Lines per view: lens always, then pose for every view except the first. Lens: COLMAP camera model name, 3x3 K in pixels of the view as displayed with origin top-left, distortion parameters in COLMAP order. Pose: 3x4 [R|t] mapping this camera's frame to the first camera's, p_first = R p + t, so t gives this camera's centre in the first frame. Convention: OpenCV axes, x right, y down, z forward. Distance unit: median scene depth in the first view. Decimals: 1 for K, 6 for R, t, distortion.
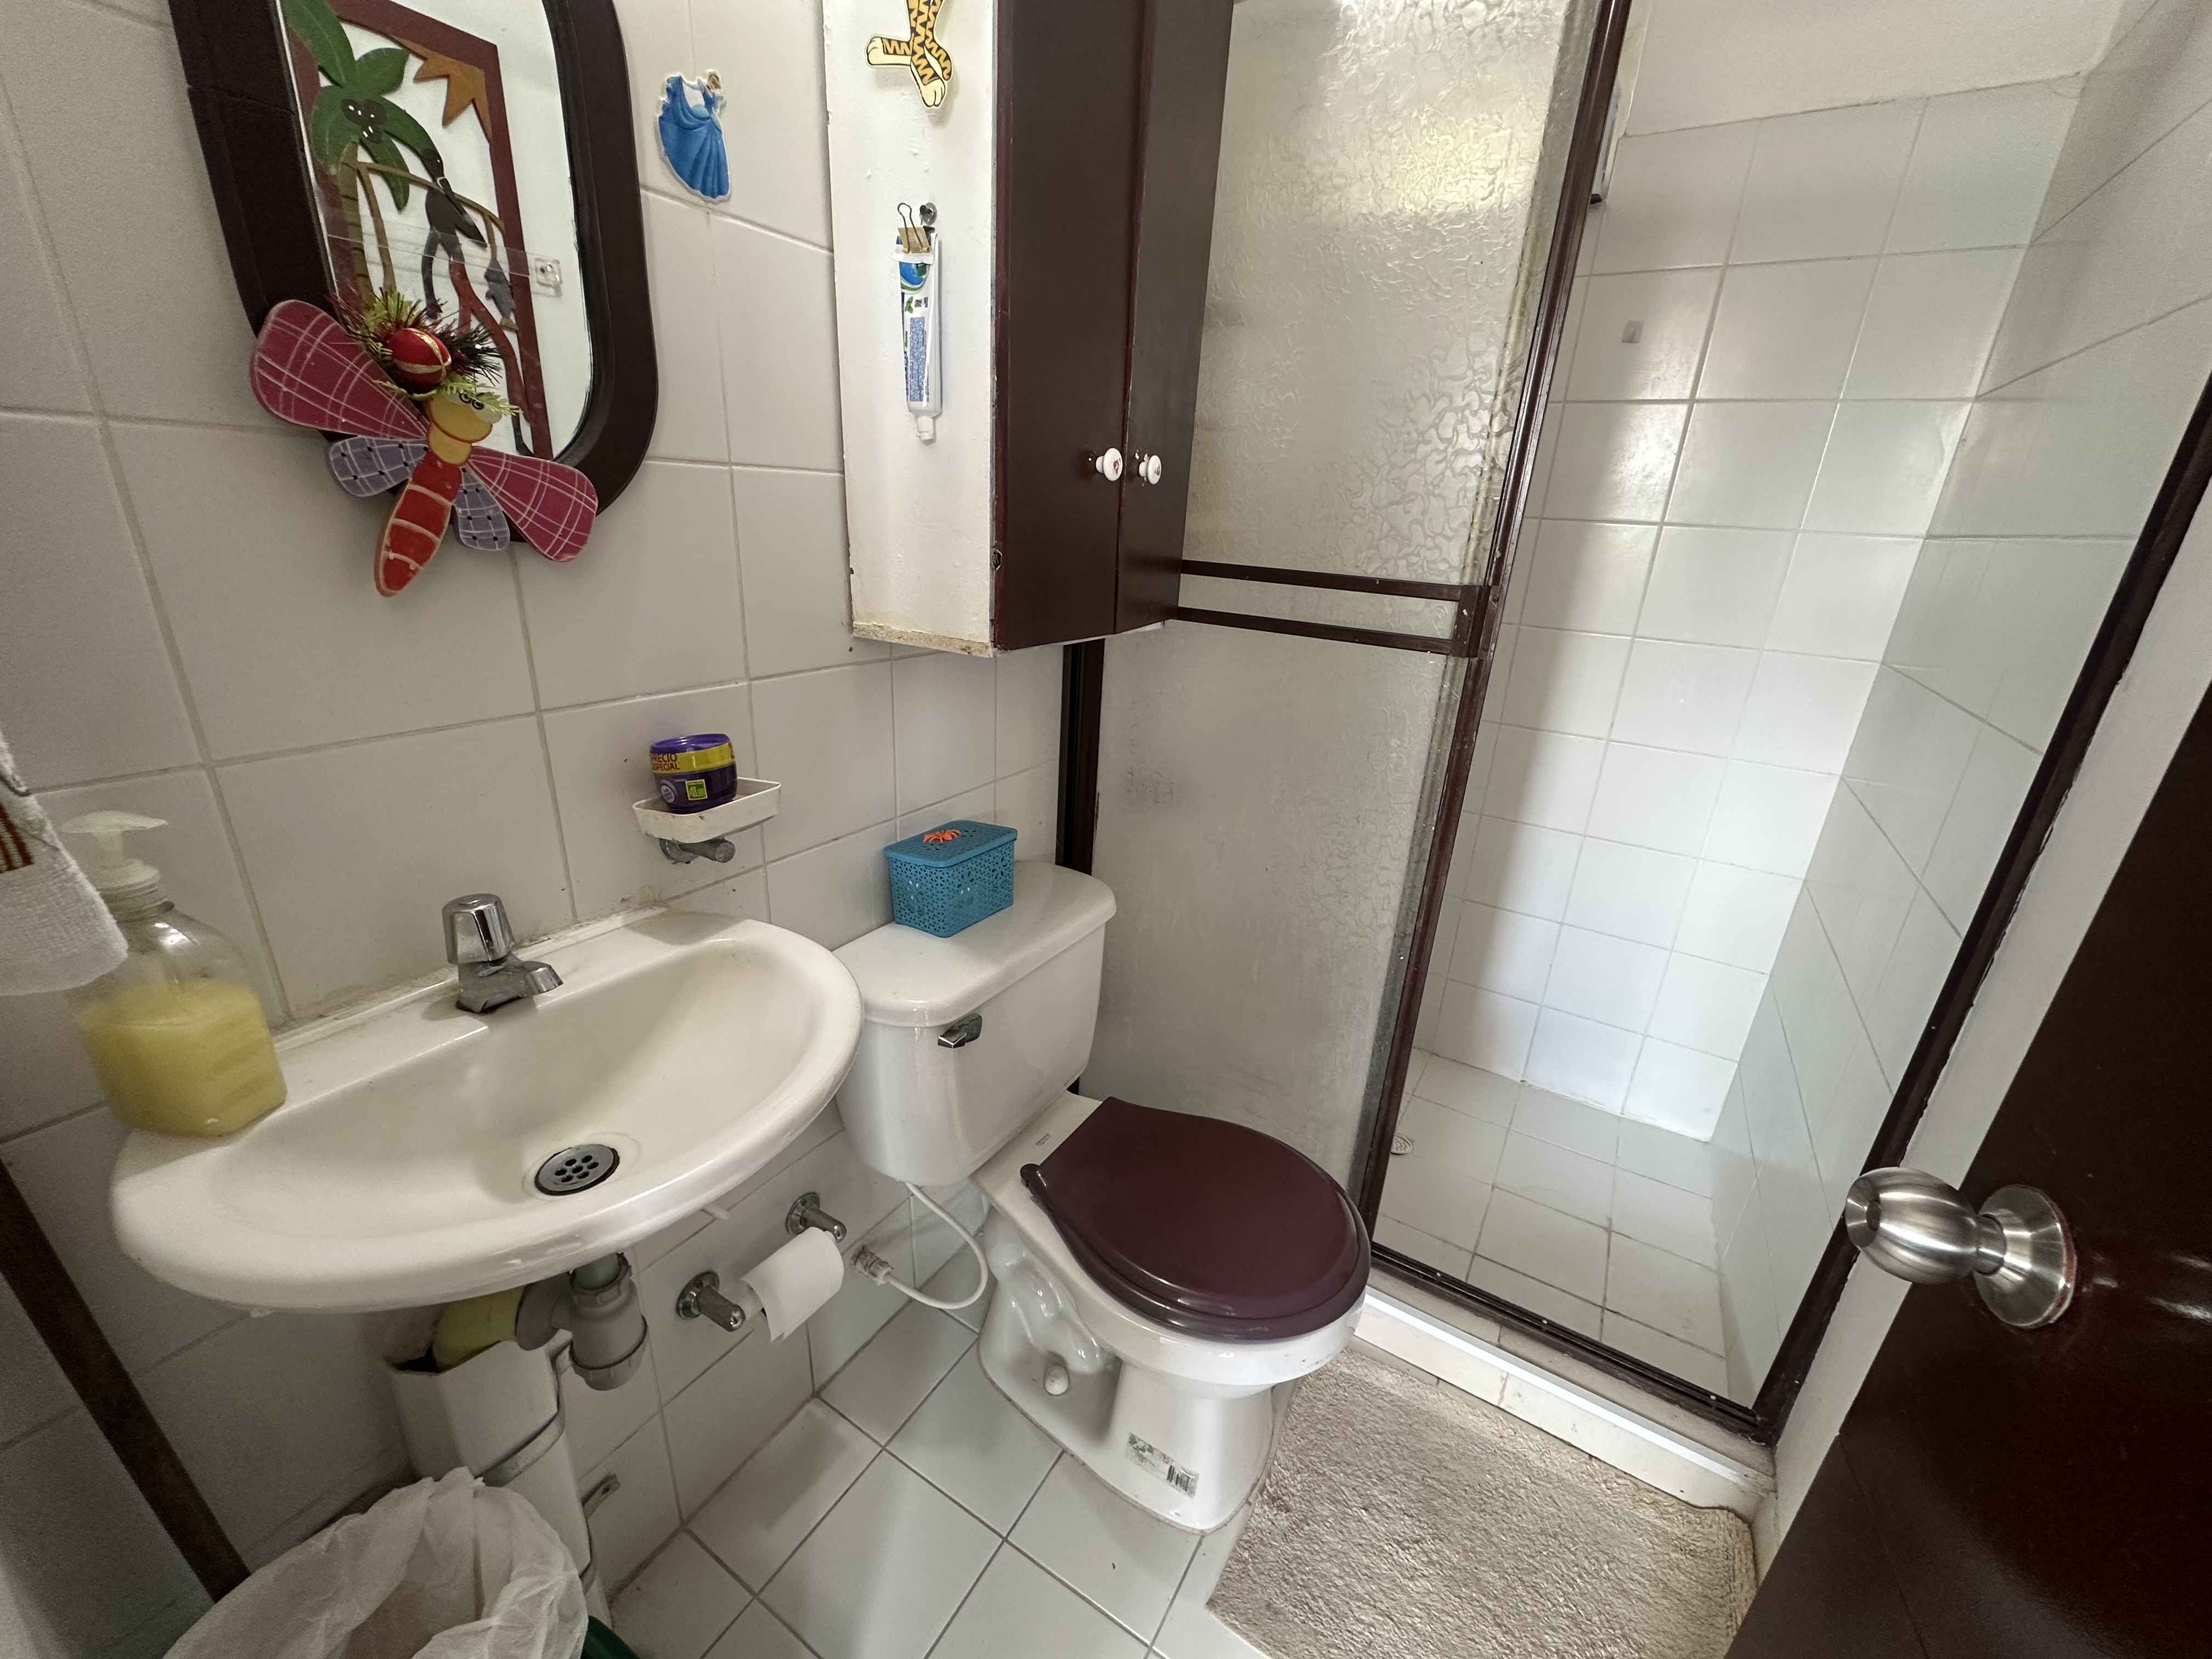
lens RADIAL K [[880.1, 0, 1106.4], [0, 880.1, 826.9], [0, 0, 1]] dist [-0.002836, 0.000302]
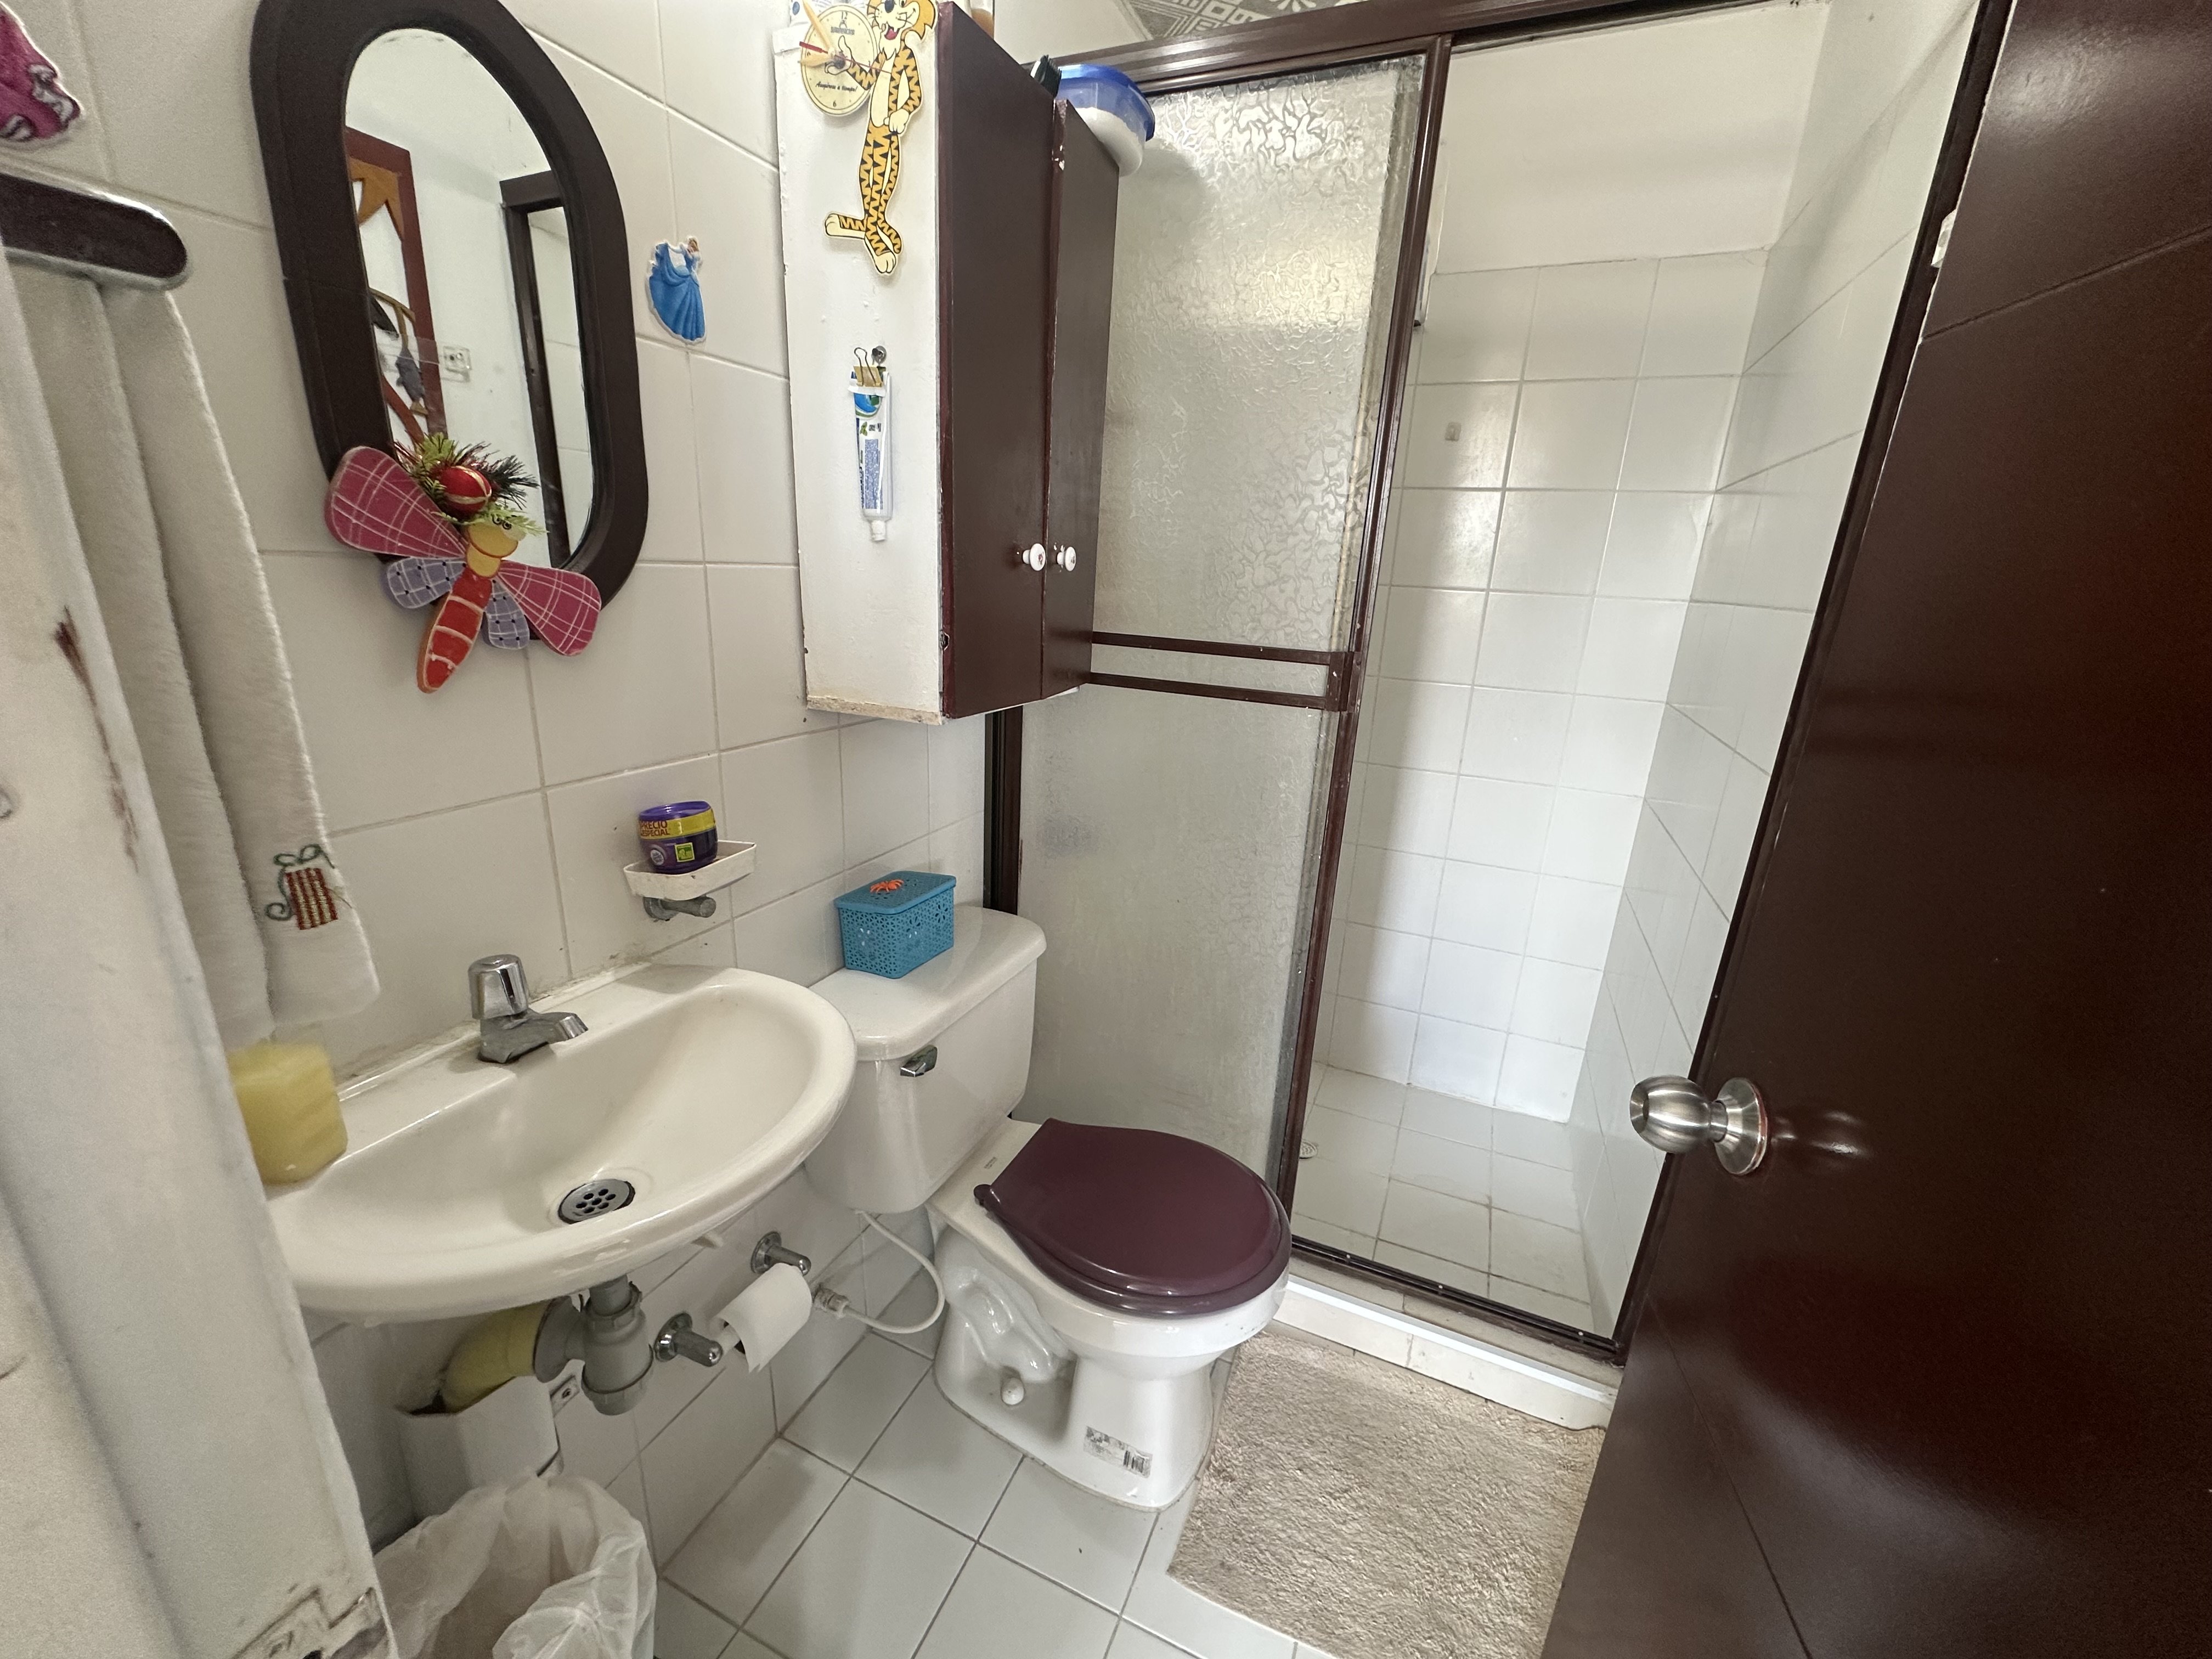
lens RADIAL K [[880.1, 0, 1106.4], [0, 880.1, 826.9], [0, 0, 1]] dist [-0.002836, 0.000302]
pose [[0.990780, -0.043752, 0.128224, -0.064481], [0.050562, 0.997451, -0.050343, 0.007124], [-0.125694, 0.056362, 0.990467, -0.138501]]
